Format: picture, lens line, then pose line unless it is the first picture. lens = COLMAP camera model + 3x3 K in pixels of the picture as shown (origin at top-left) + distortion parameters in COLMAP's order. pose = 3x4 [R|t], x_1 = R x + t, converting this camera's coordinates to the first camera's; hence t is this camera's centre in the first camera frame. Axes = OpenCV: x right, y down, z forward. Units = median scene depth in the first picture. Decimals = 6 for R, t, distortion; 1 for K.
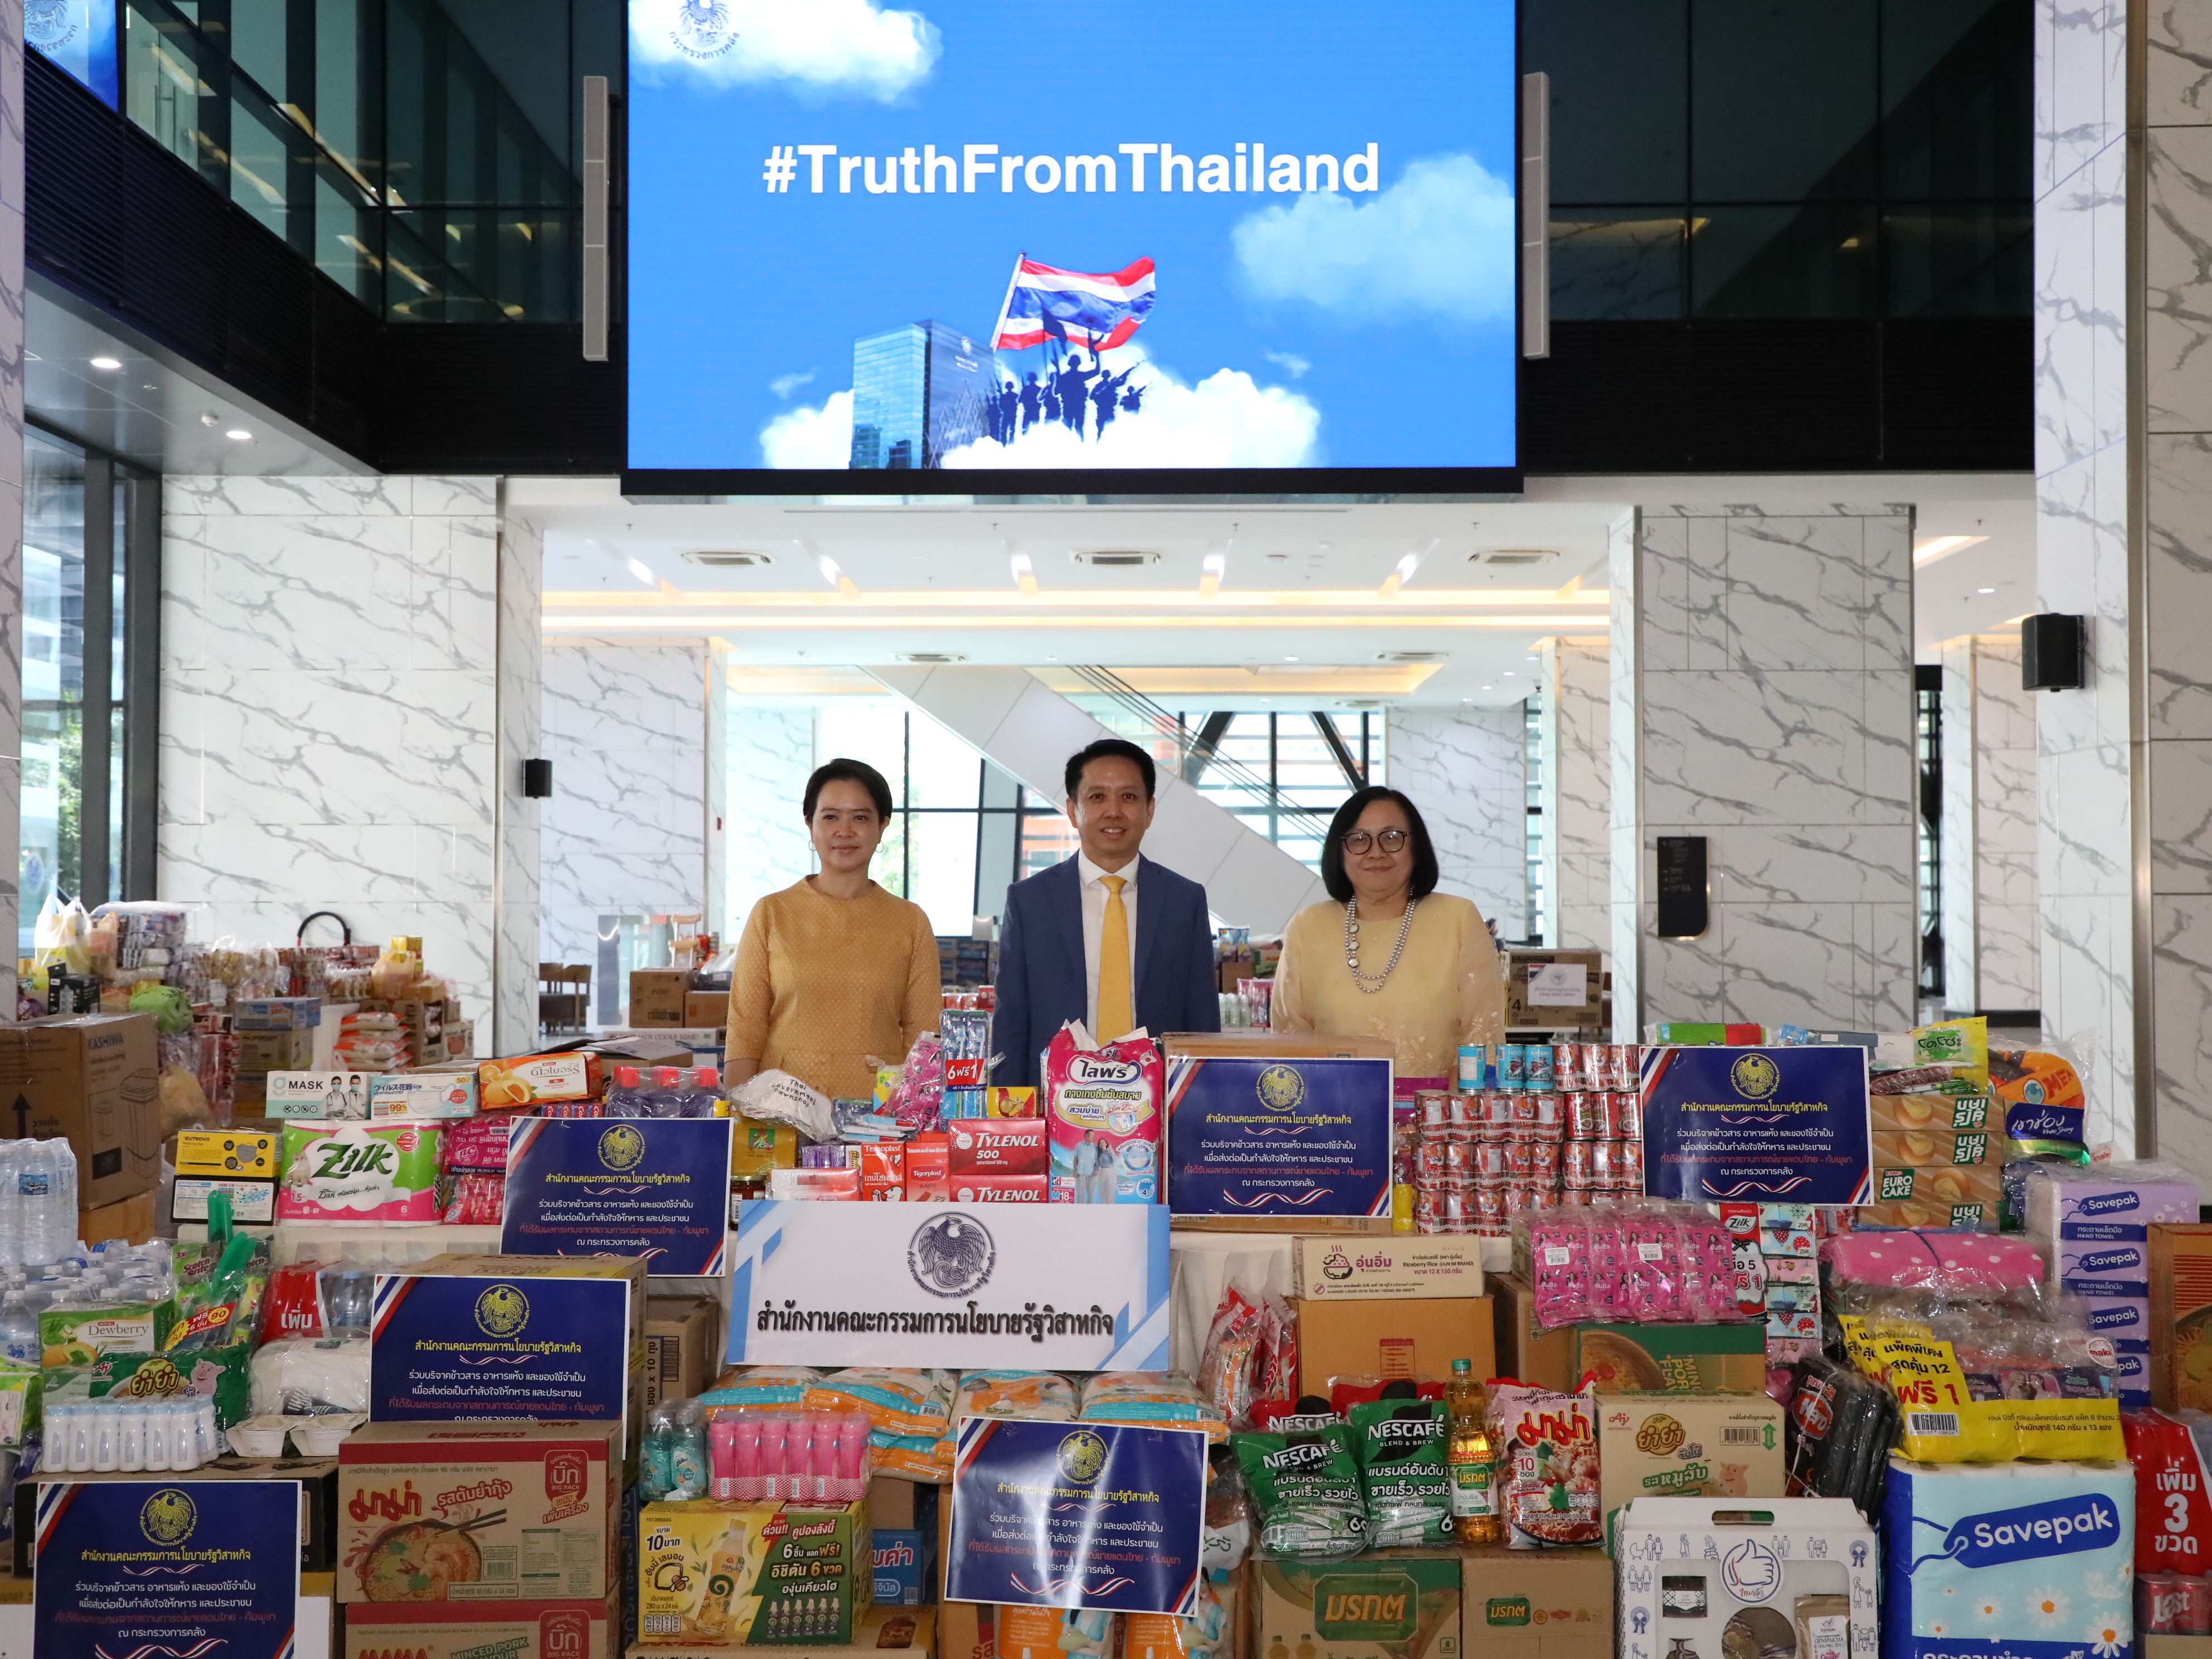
lens RADIAL K [[2377.6, 0, 1102.4], [0, 2377.6, 838.4], [0, 0, 1]] dist [0.019318, 0.069058]
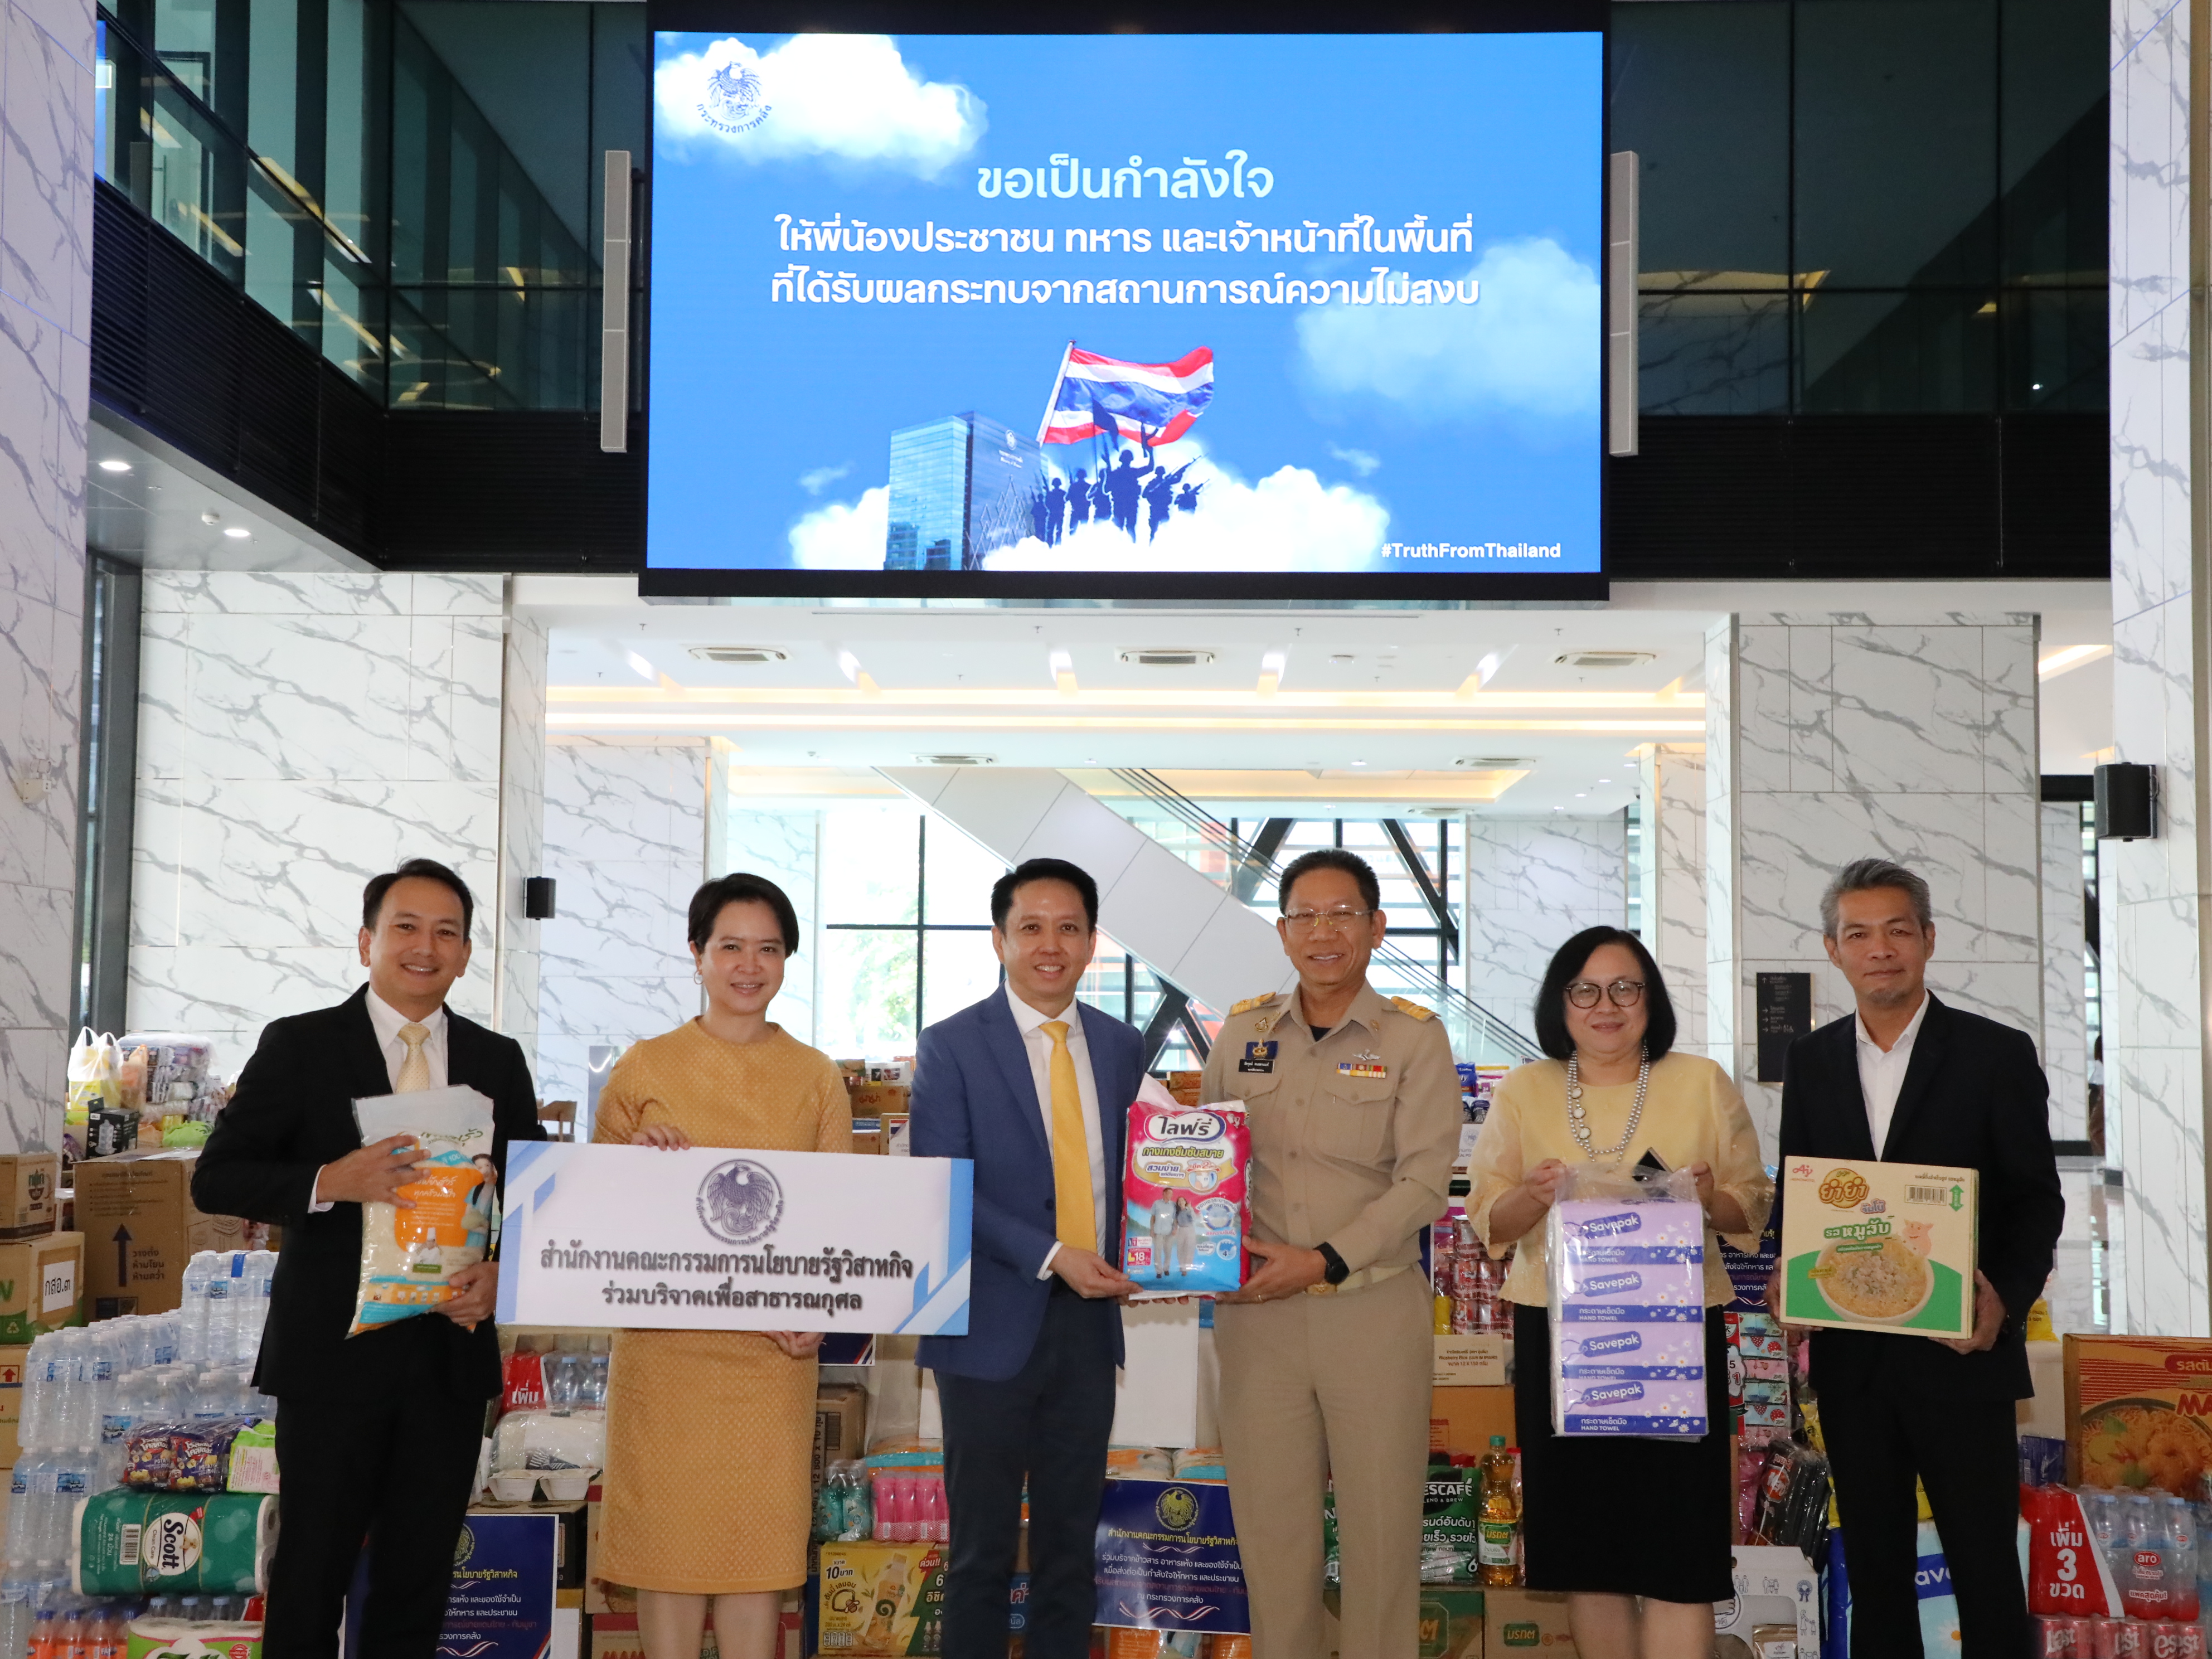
lens RADIAL K [[2814.9, 0, 1106.0], [0, 2814.9, 829.5], [0, 0, 1]] dist [0.103931, 0.066126]
pose [[0.999909, 0.008011, -0.010870, -0.013331], [-0.008486, 0.998980, -0.044348, -0.010788], [0.010503, 0.044436, 0.998957, -0.200383]]
